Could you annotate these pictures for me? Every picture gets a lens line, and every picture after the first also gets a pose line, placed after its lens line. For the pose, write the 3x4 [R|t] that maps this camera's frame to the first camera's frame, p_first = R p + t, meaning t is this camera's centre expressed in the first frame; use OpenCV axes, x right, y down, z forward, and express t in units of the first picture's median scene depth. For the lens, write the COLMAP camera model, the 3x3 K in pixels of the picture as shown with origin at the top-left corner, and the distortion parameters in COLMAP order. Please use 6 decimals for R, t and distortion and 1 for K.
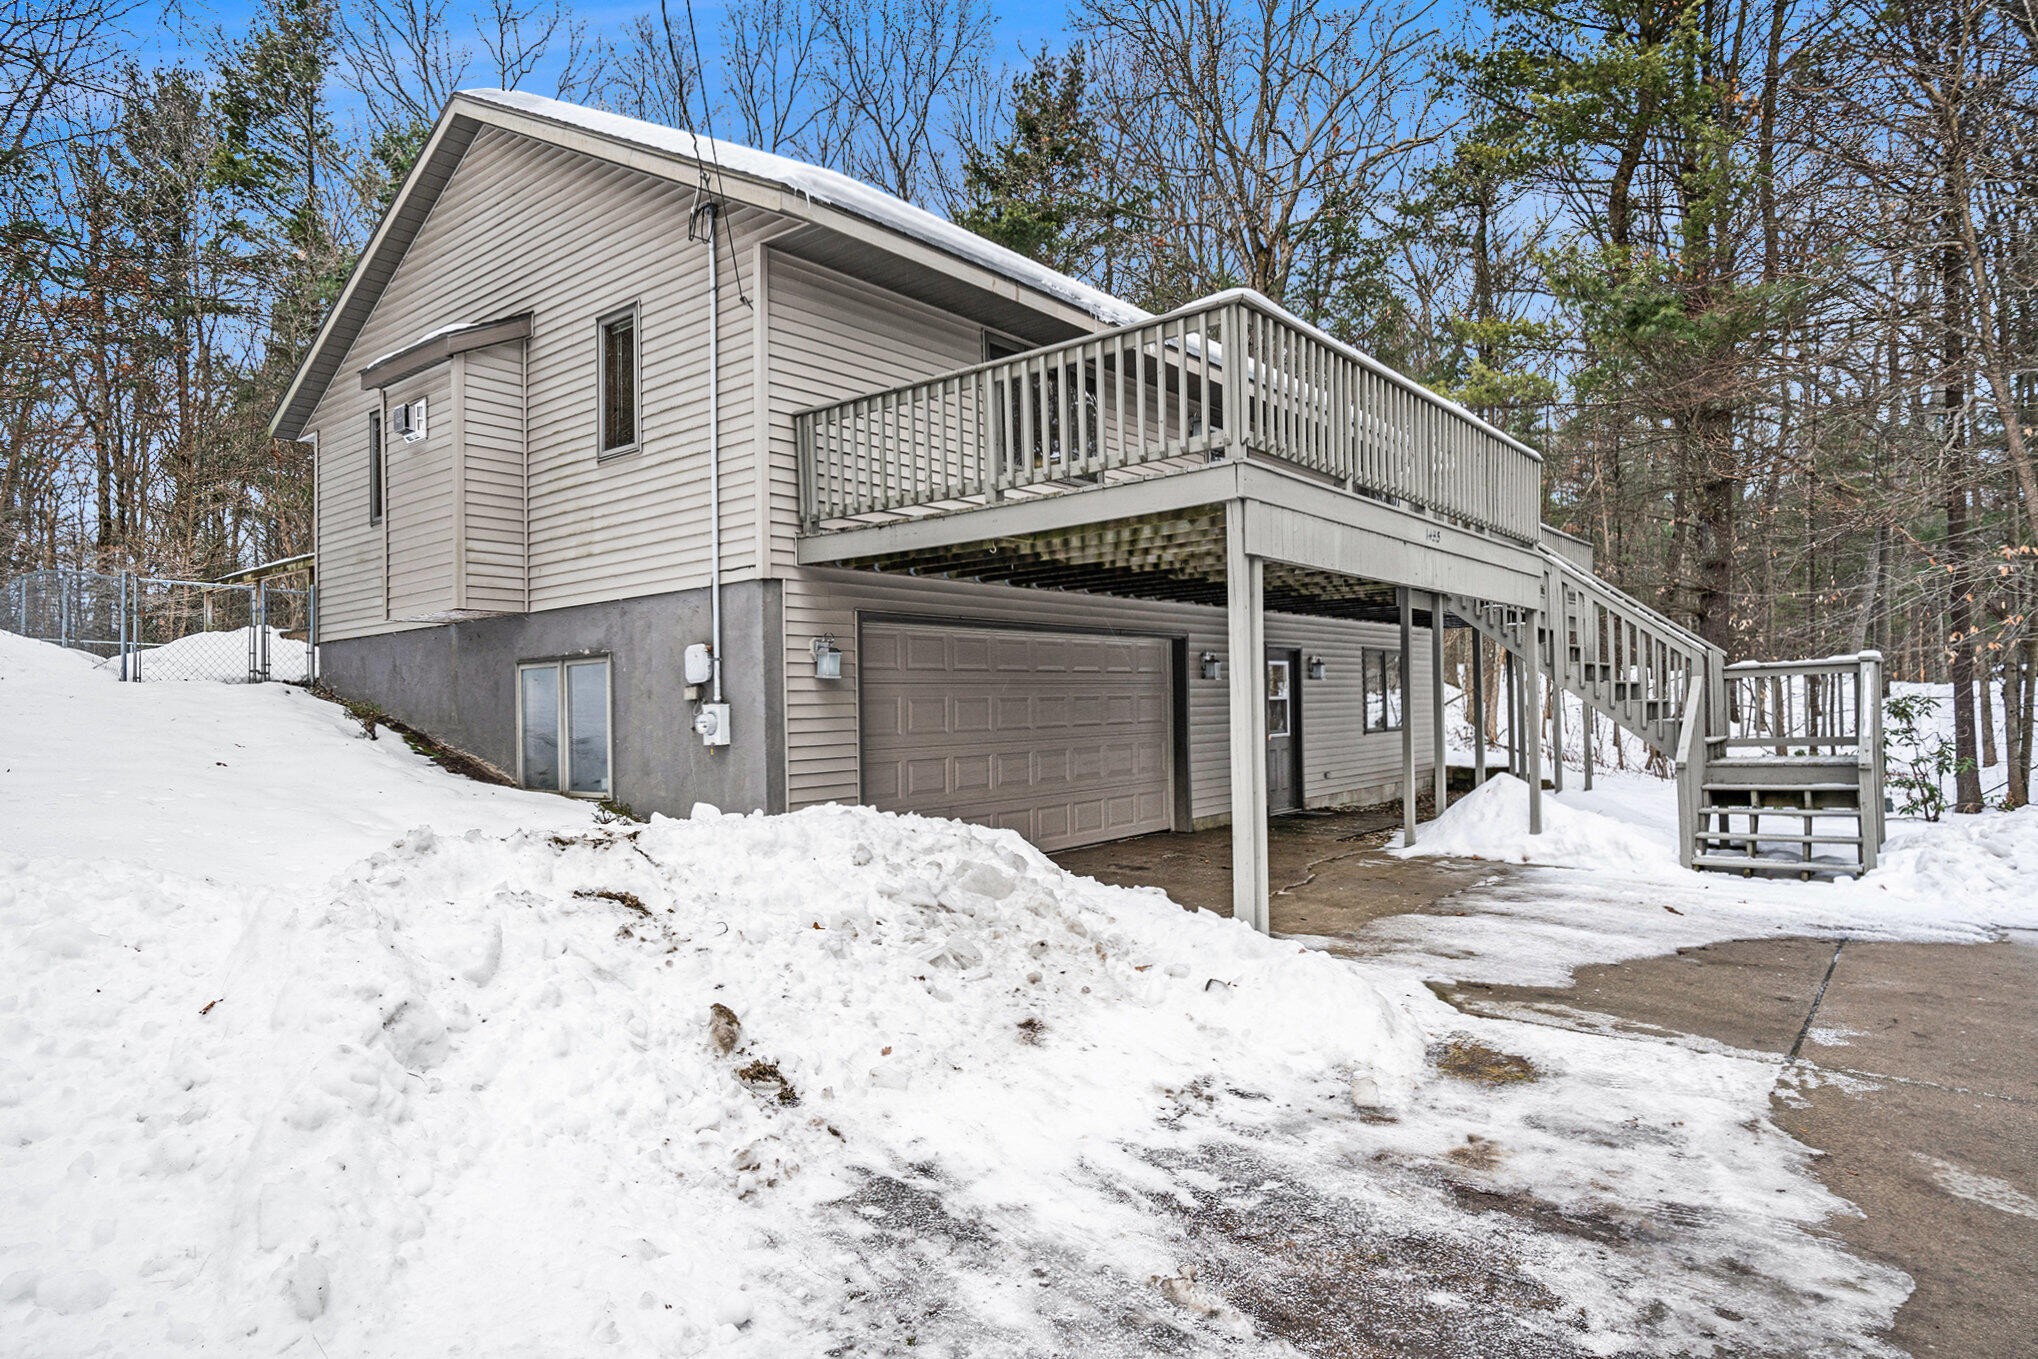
lens RADIAL K [[1194.1, 0, 1014.5], [0, 1194.1, 711.2], [0, 0, 1]] dist [-0.050772, 0.057117]
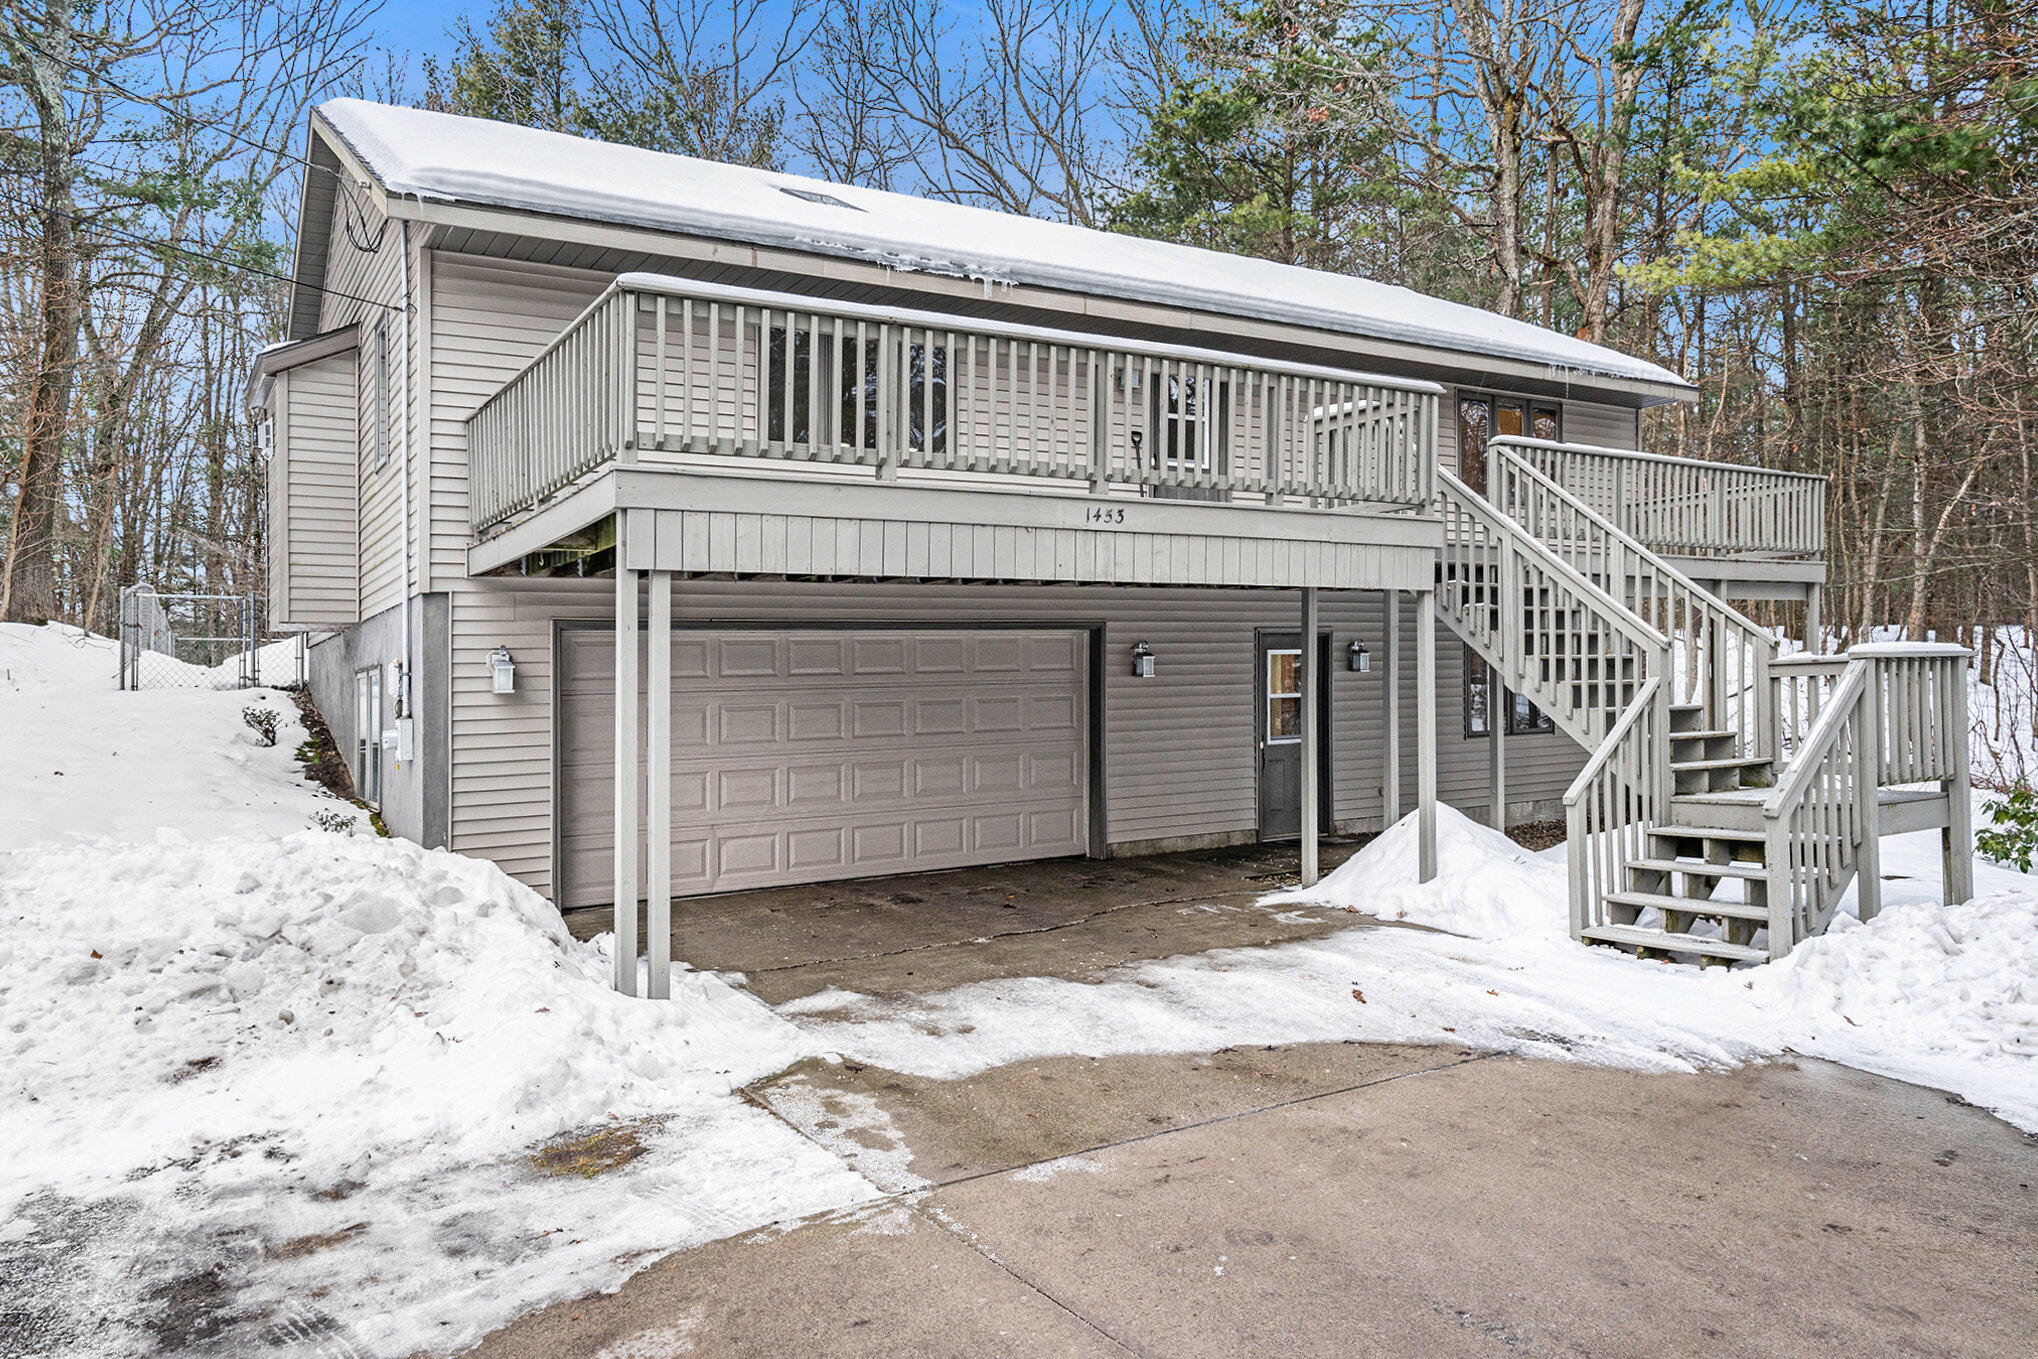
lens RADIAL K [[1395.7, 0, 1019.0], [0, 1395.7, 679.5], [0, 0, 1]] dist [-0.003305, 0.029498]
pose [[0.943253, -0.001936, -0.332069, 1.138302], [0.000249, 0.999987, -0.005125, -0.056909], [0.332075, 0.004751, 0.943241, 0.123683]]
